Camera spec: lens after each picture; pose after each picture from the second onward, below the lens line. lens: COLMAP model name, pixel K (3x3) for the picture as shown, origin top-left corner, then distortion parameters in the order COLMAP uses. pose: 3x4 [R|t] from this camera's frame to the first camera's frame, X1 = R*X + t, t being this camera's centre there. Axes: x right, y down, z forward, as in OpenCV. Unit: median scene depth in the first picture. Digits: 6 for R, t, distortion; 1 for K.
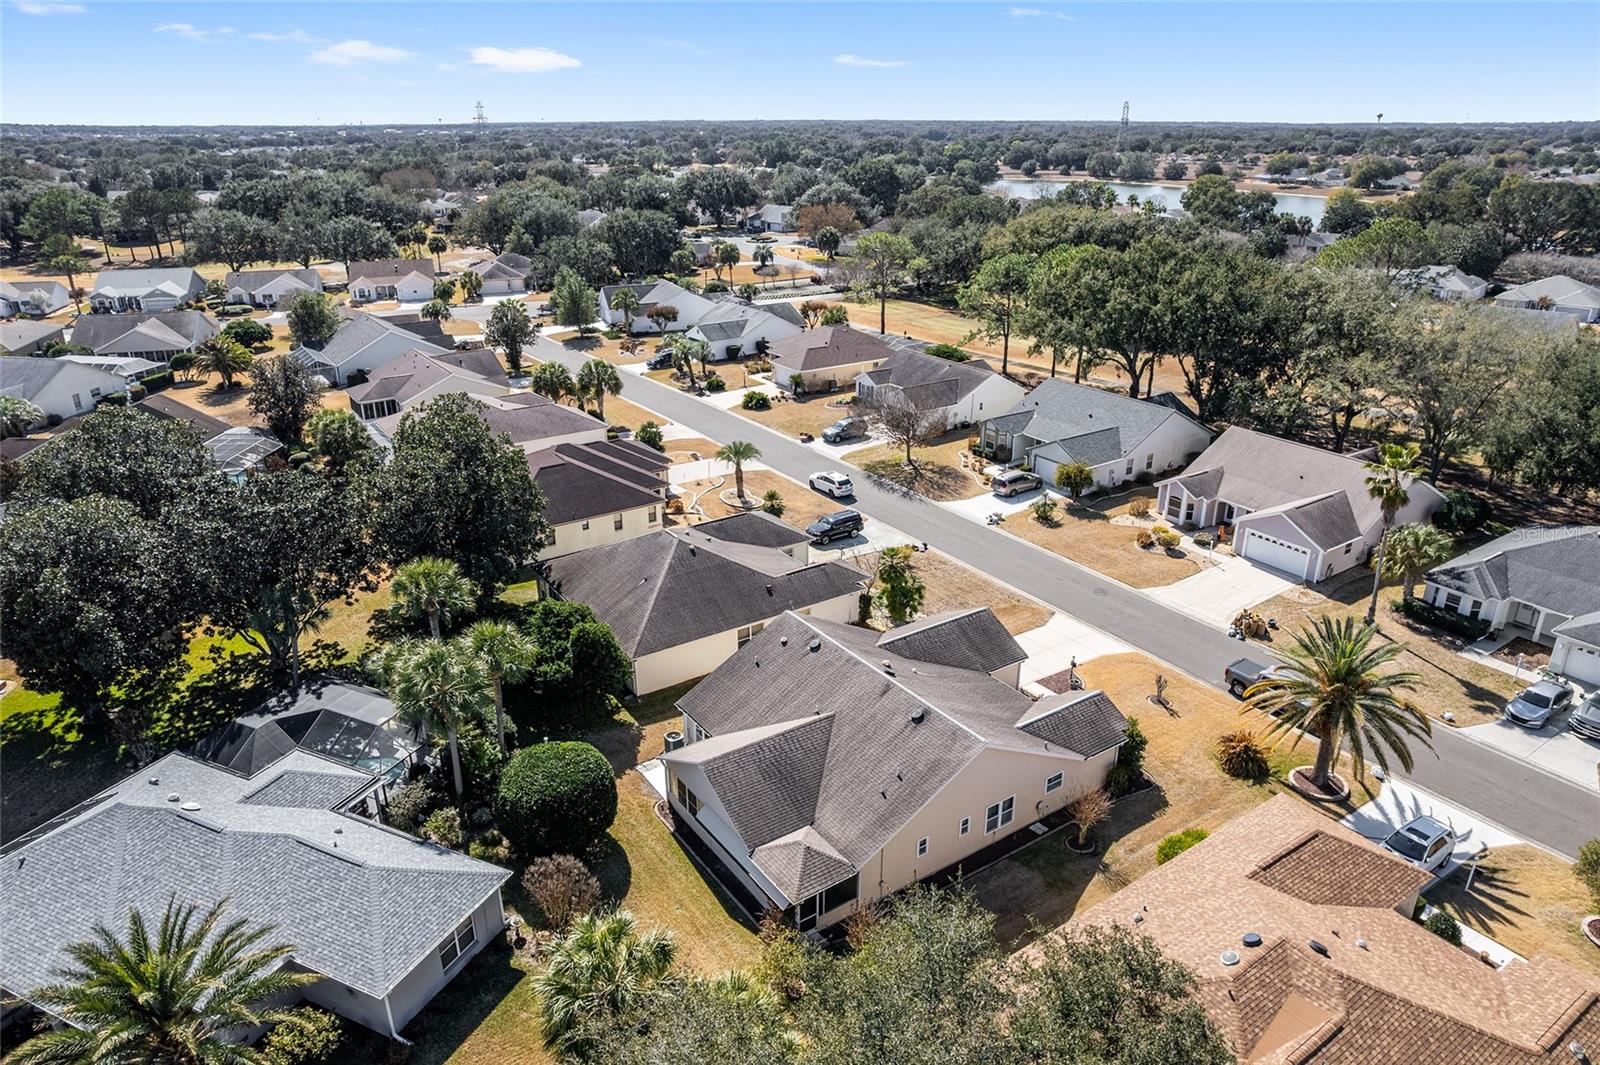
lens RADIAL K [[1029.1, 0, 807.0], [0, 1029.1, 535.6], [0, 0, 1]] dist [-0.072385, 0.057605]
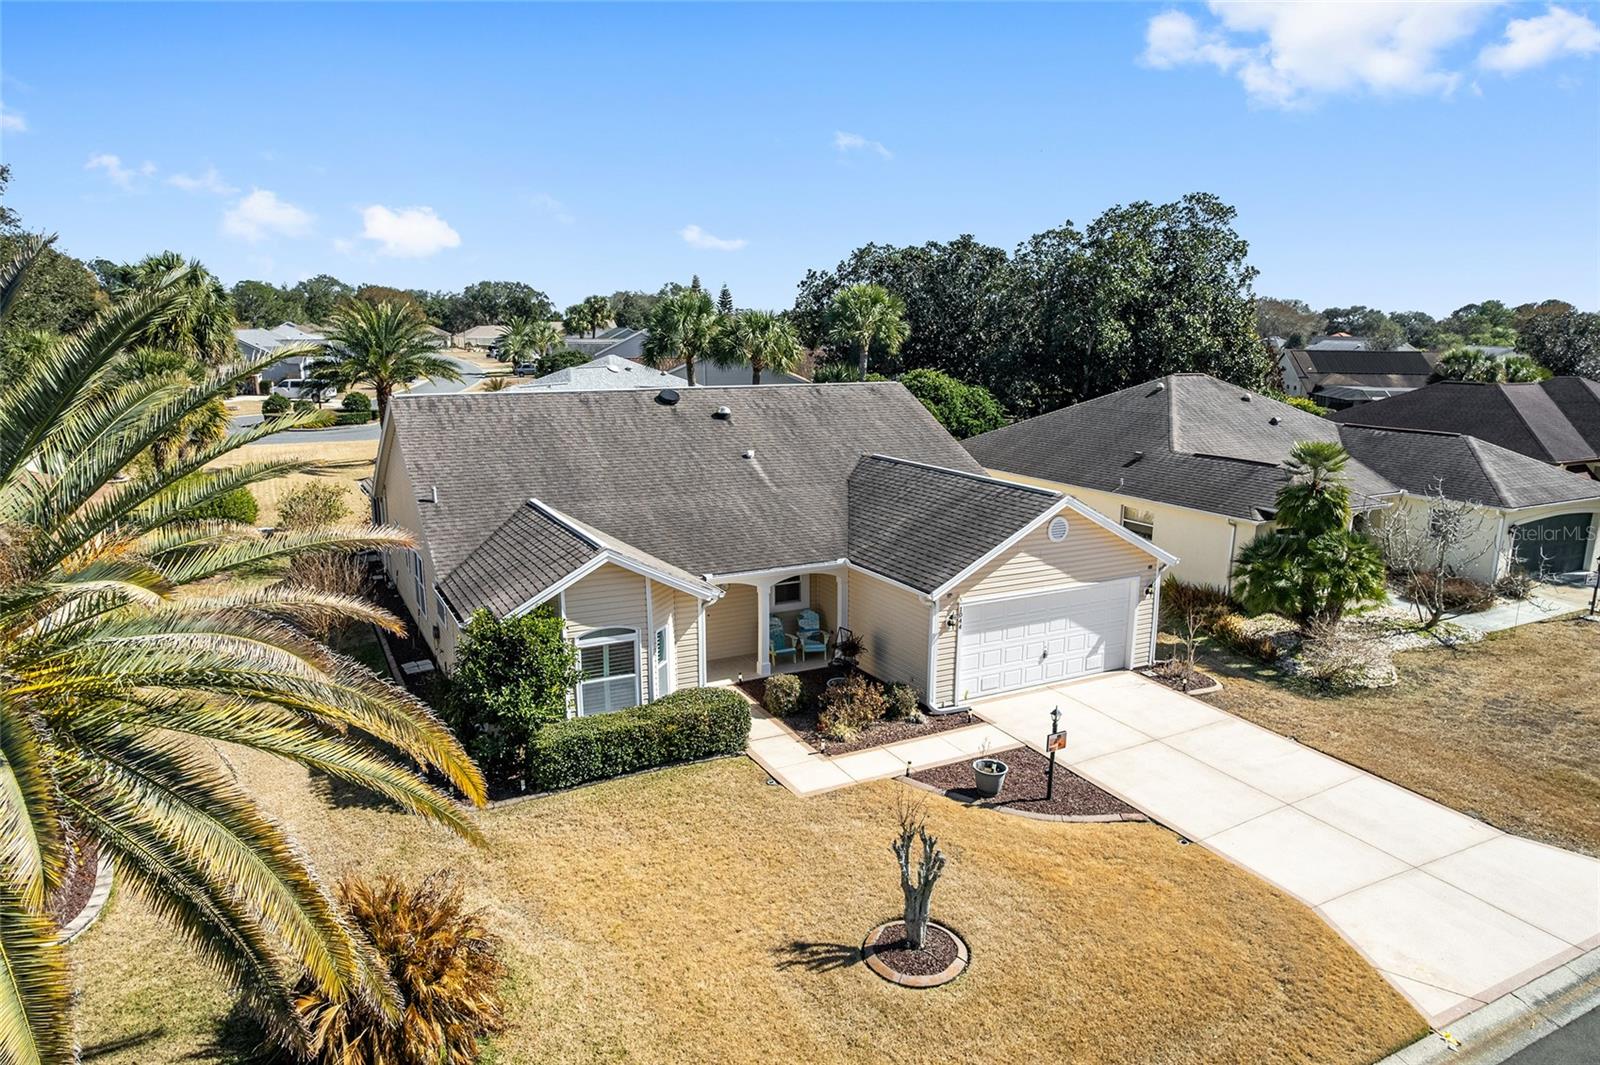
lens RADIAL K [[1029.1, 0, 807.0], [0, 1029.1, 535.6], [0, 0, 1]] dist [-0.072385, 0.057605]
pose [[-0.110942, 0.195623, -0.974384, 0.376825], [-0.377250, 0.898764, 0.223394, 0.025171], [0.919442, 0.392370, -0.025912, 0.643940]]
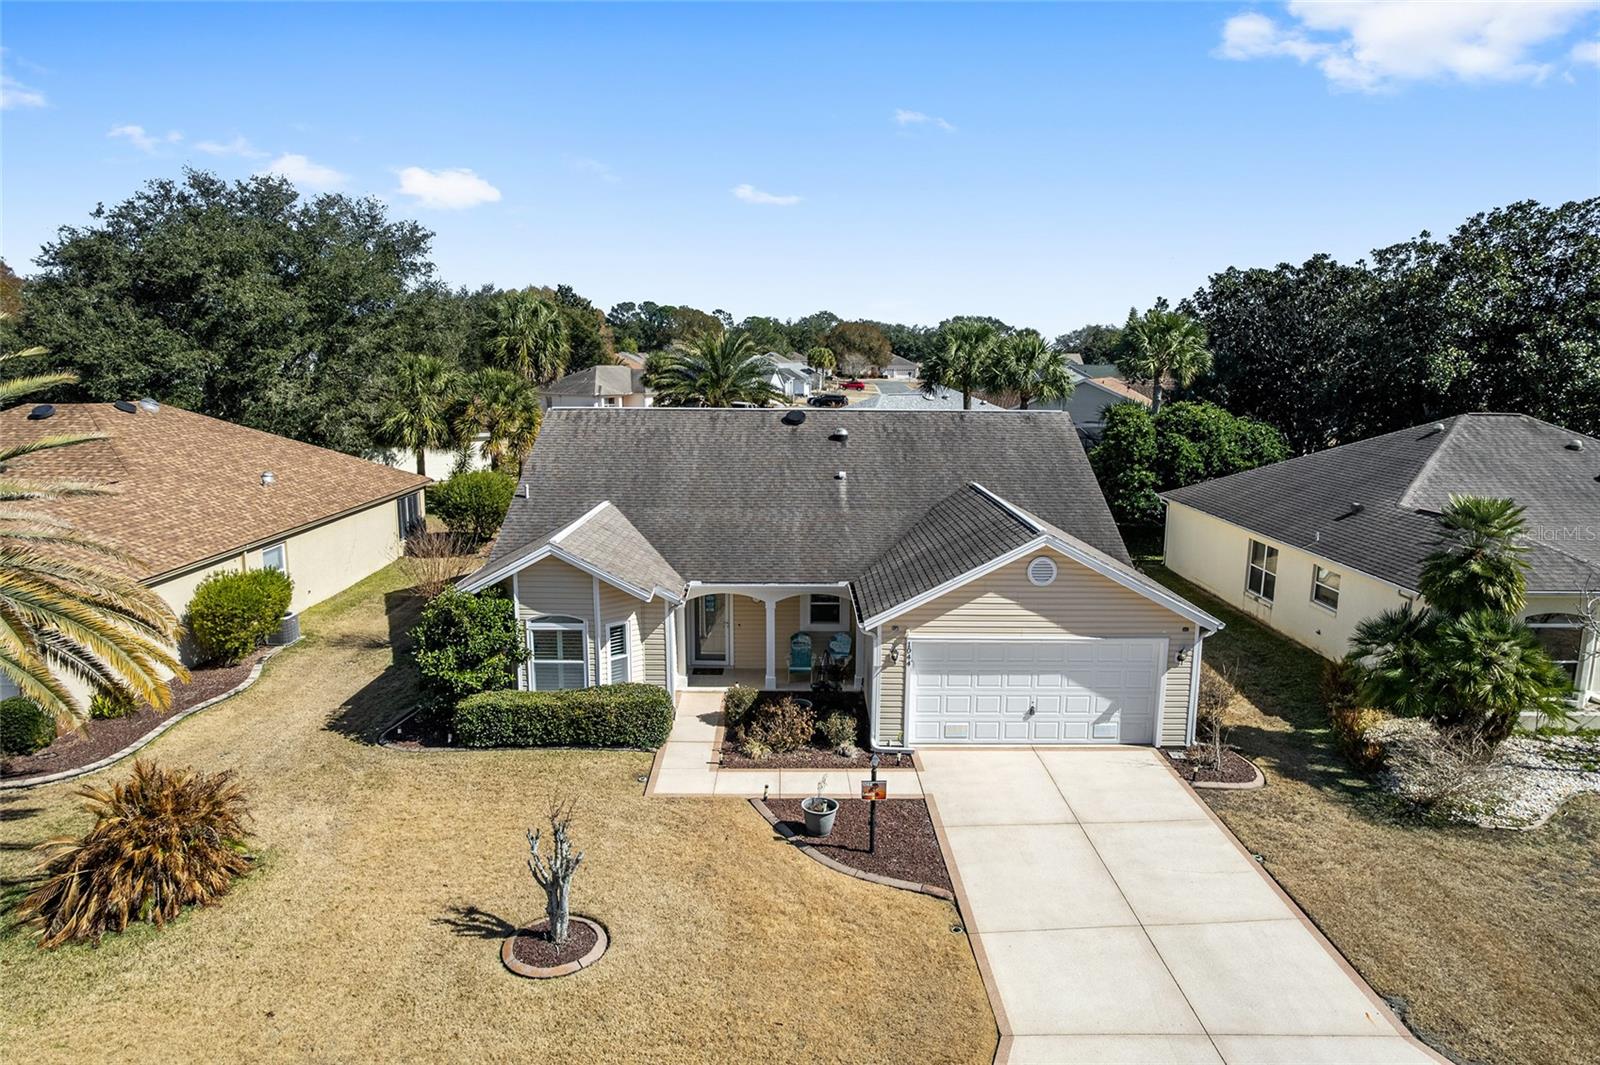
lens RADIAL K [[1029.1, 0, 807.0], [0, 1029.1, 535.6], [0, 0, 1]] dist [-0.072385, 0.057605]
pose [[-0.554267, 0.134895, -0.821335, 0.335117], [-0.320616, 0.876032, 0.360241, -0.015098], [0.768110, 0.463003, -0.442306, 0.751649]]
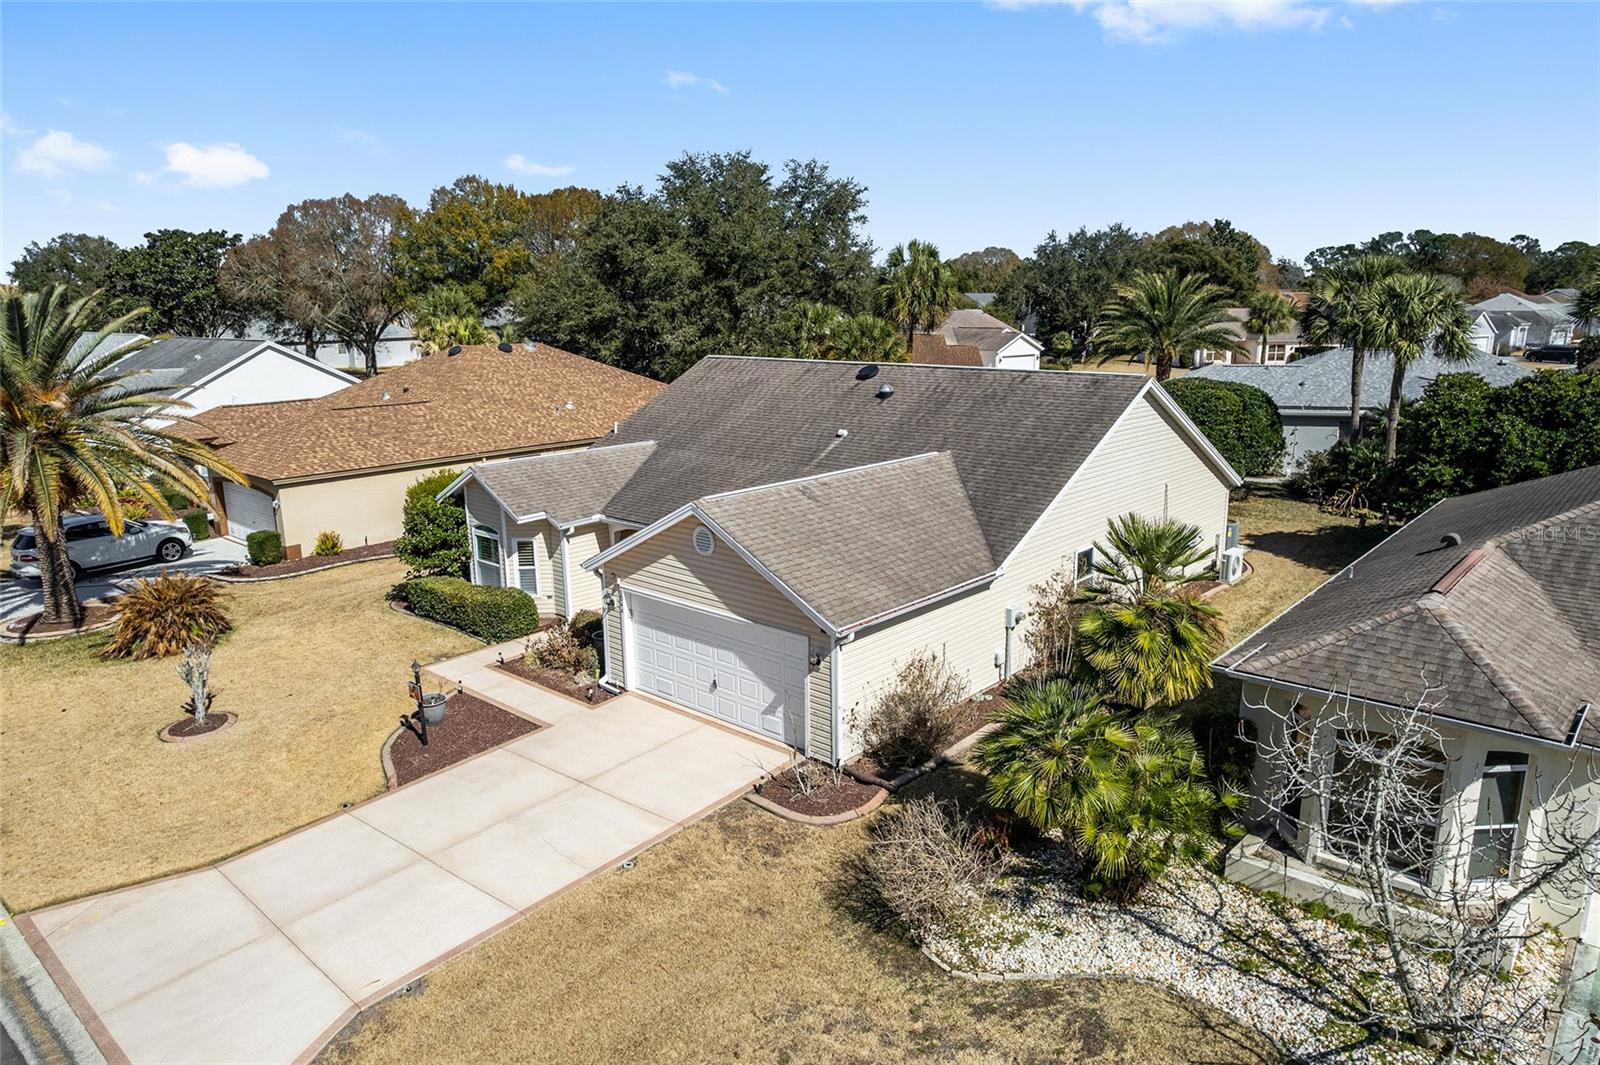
lens RADIAL K [[1060.2, 0, 800.0], [0, 1060.2, 532.5], [0, 0, 1]] dist [-0.075011, 0.062979]
pose [[-0.970684, 0.059089, -0.232981, 0.152395], [-0.083253, 0.826653, 0.556519, -0.072496], [0.225479, 0.559601, -0.797500, 0.879752]]
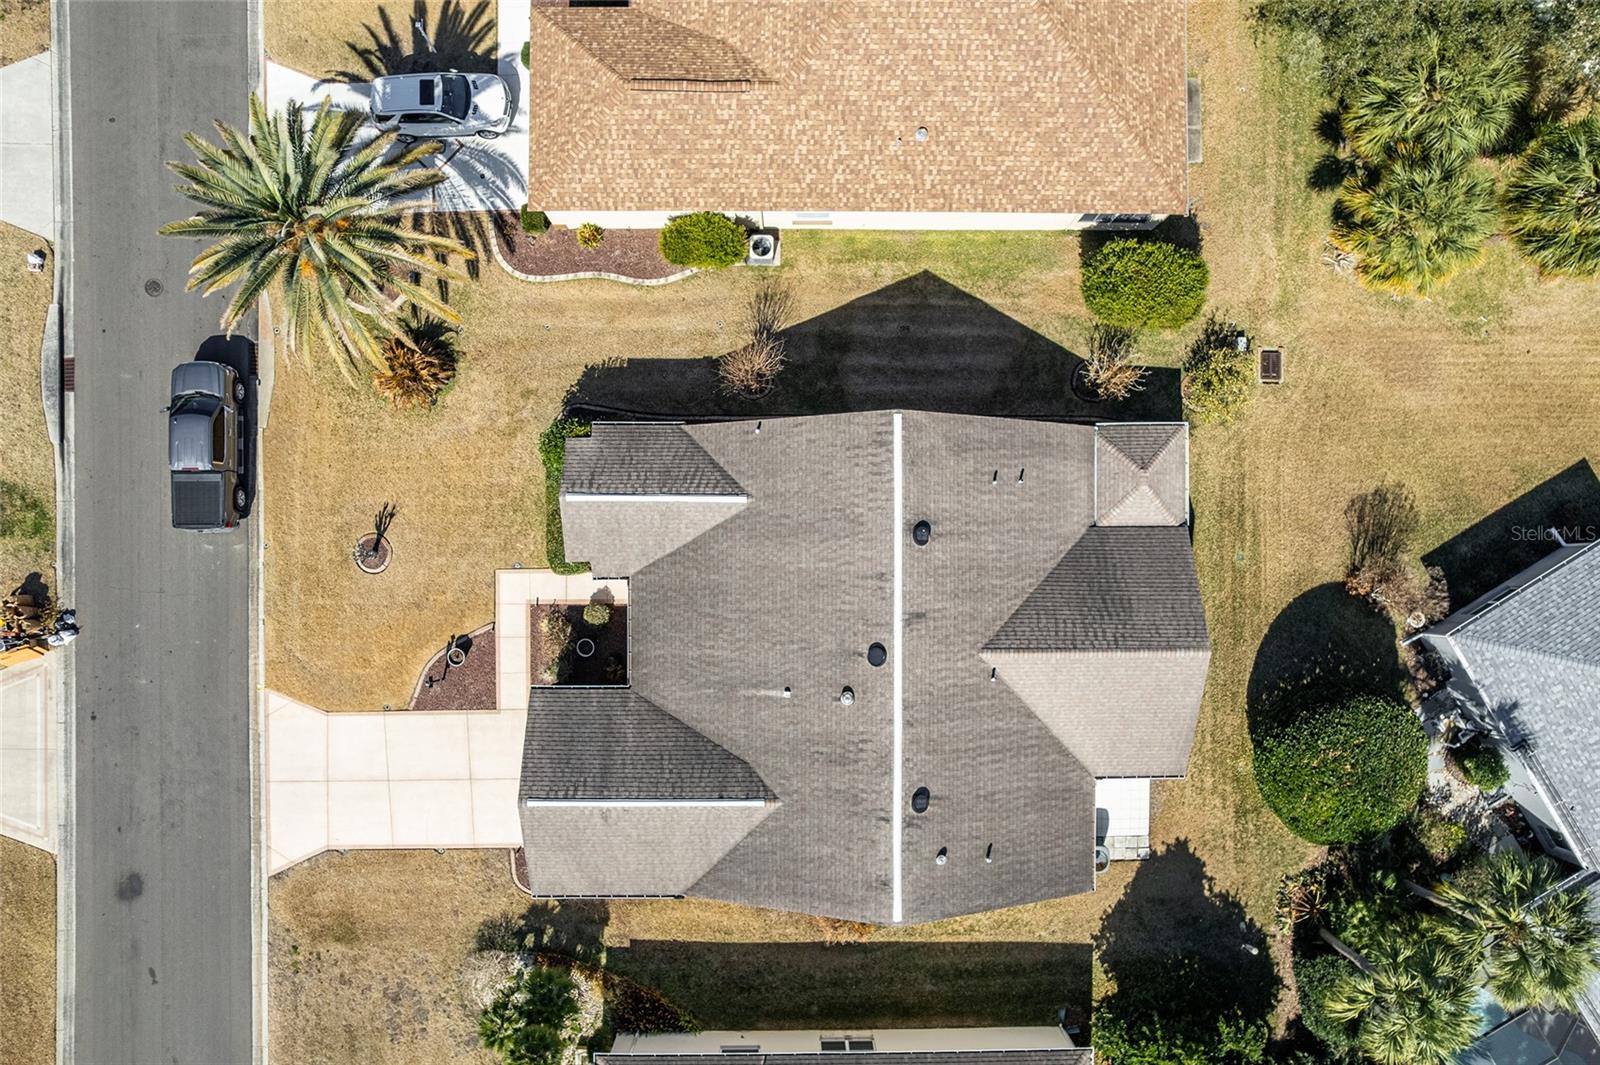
lens RADIAL K [[1029.1, 0, 807.0], [0, 1029.1, 535.6], [0, 0, 1]] dist [-0.072385, 0.057605]
pose [[-0.826178, -0.563205, -0.015129, 0.096821], [0.200783, -0.319410, 0.926101, -0.240470], [-0.526417, 0.762087, 0.376972, 0.421461]]
